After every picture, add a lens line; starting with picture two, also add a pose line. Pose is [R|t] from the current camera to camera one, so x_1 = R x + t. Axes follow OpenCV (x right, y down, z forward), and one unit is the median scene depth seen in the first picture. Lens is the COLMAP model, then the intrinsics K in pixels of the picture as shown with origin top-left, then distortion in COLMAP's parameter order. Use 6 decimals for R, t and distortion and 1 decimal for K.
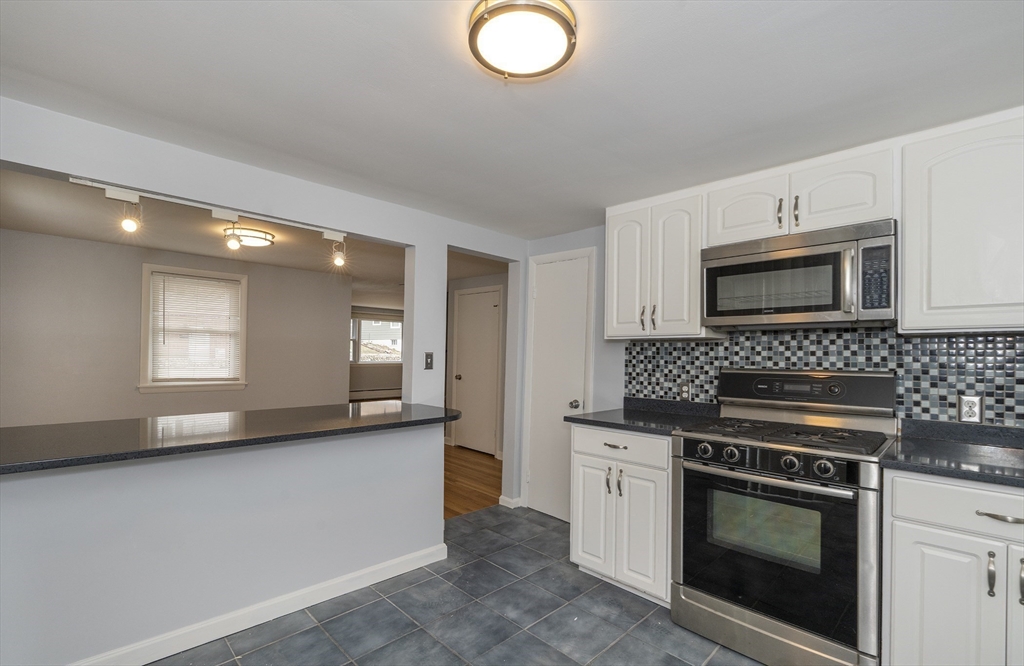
lens RADIAL K [[454.5, 0, 509.4], [0, 454.5, 354.3], [0, 0, 1]] dist [0.001824, -0.000973]
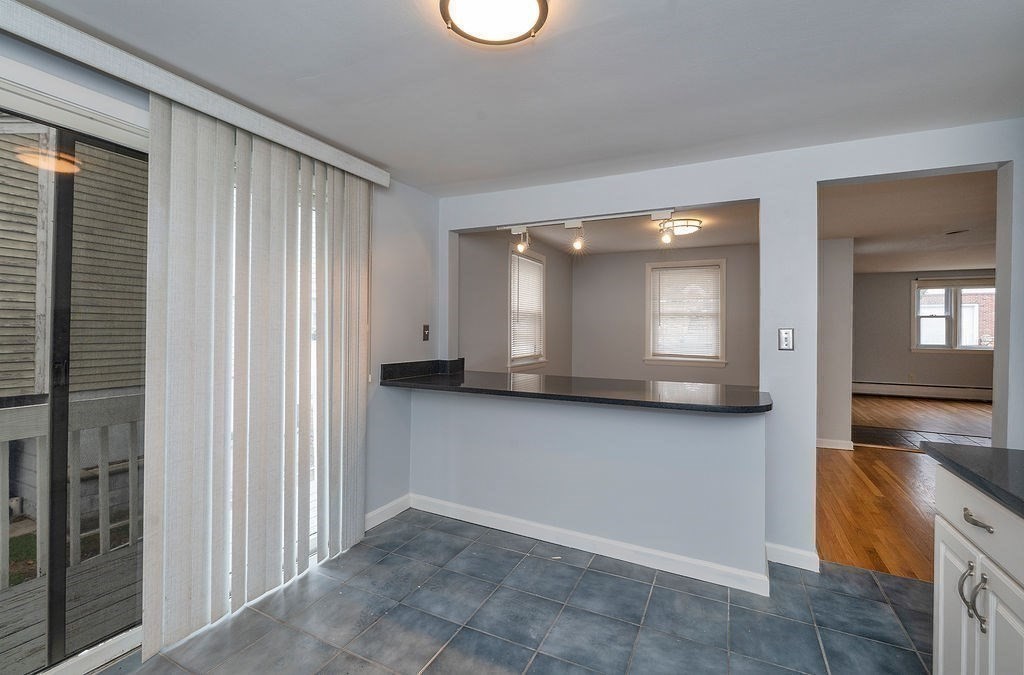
lens RADIAL K [[455.6, 0, 510.4], [0, 455.6, 332.1], [0, 0, 1]] dist [0.000079, 0.000371]
pose [[0.319826, -0.008375, -0.947439, 0.452887], [-0.001677, 0.999954, -0.009405, 0.009749], [0.947475, 0.004597, 0.319797, 0.339202]]
